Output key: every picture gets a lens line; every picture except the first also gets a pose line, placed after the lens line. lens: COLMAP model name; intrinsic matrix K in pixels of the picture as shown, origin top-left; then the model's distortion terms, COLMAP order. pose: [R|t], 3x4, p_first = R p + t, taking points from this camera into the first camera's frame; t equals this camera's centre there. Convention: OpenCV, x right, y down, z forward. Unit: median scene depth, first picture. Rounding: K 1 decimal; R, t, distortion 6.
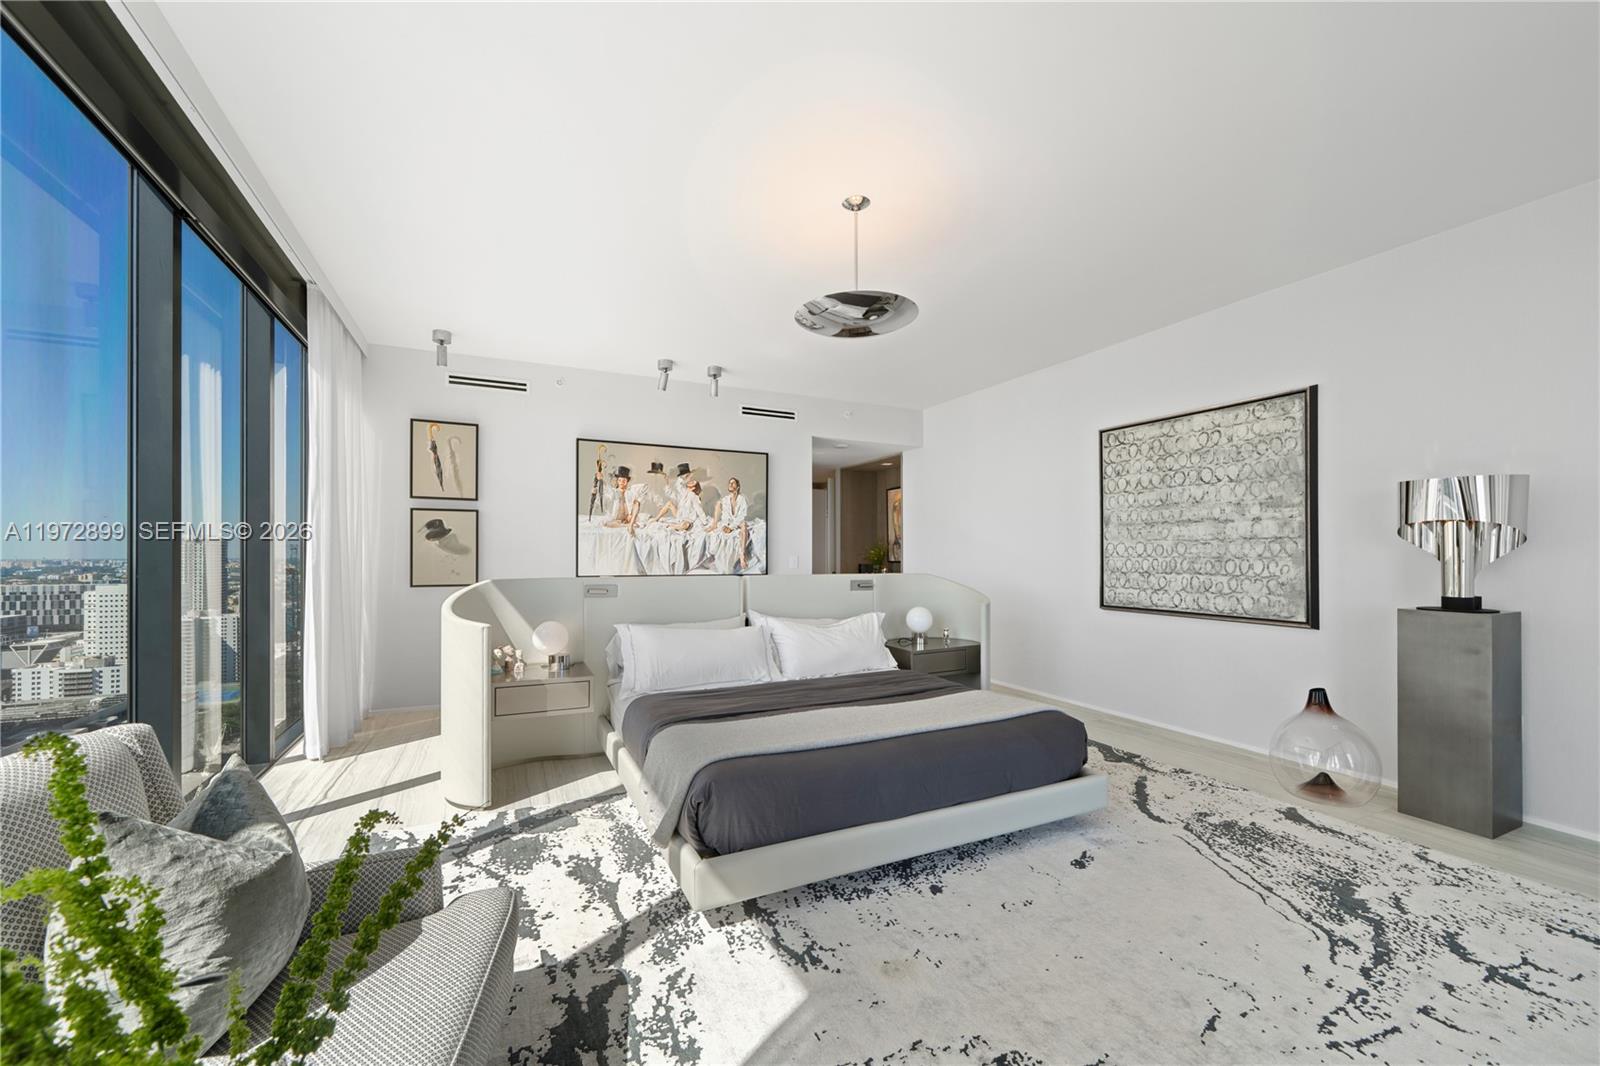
lens RADIAL K [[596.8, 0, 777.3], [0, 596.8, 576.5], [0, 0, 1]] dist [0.005590, -0.001267]
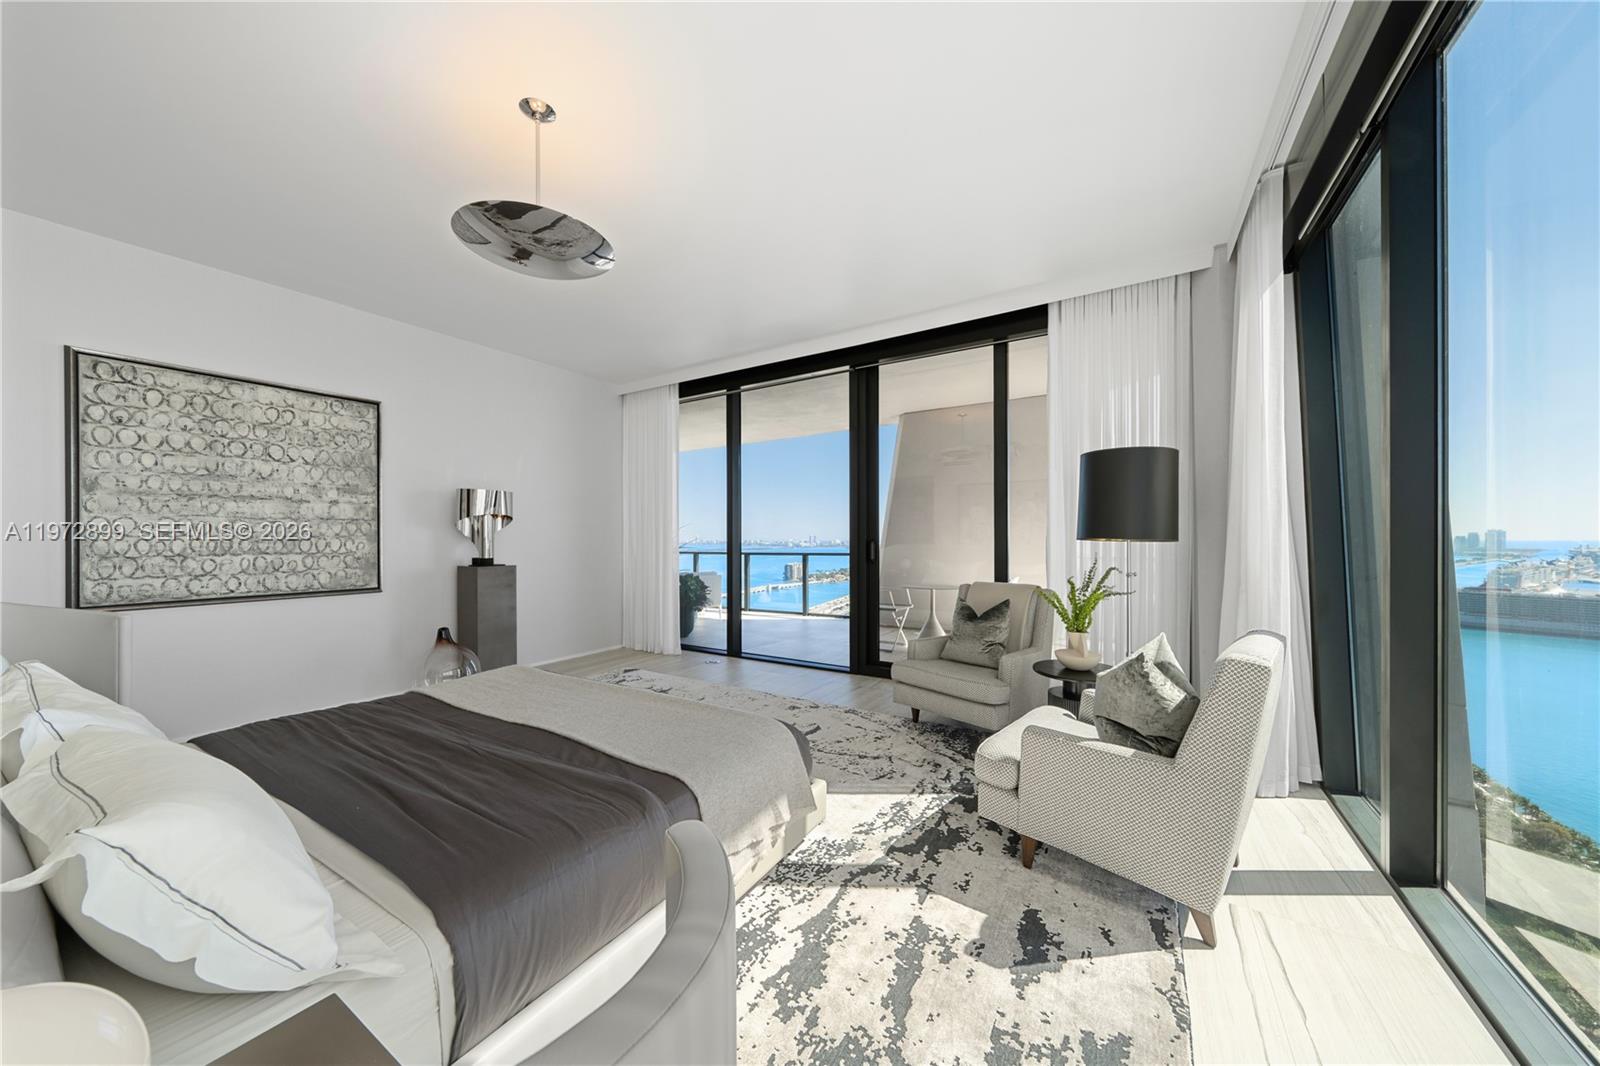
lens RADIAL K [[551.7, 0, 804.3], [0, 551.7, 535.5], [0, 0, 1]] dist [-0.002675, 0.000088]
pose [[-0.557385, 0.006315, 0.830230, -0.521441], [0.036850, 0.999174, 0.017140, -0.017735], [-0.829436, 0.040147, -0.557157, 0.811143]]
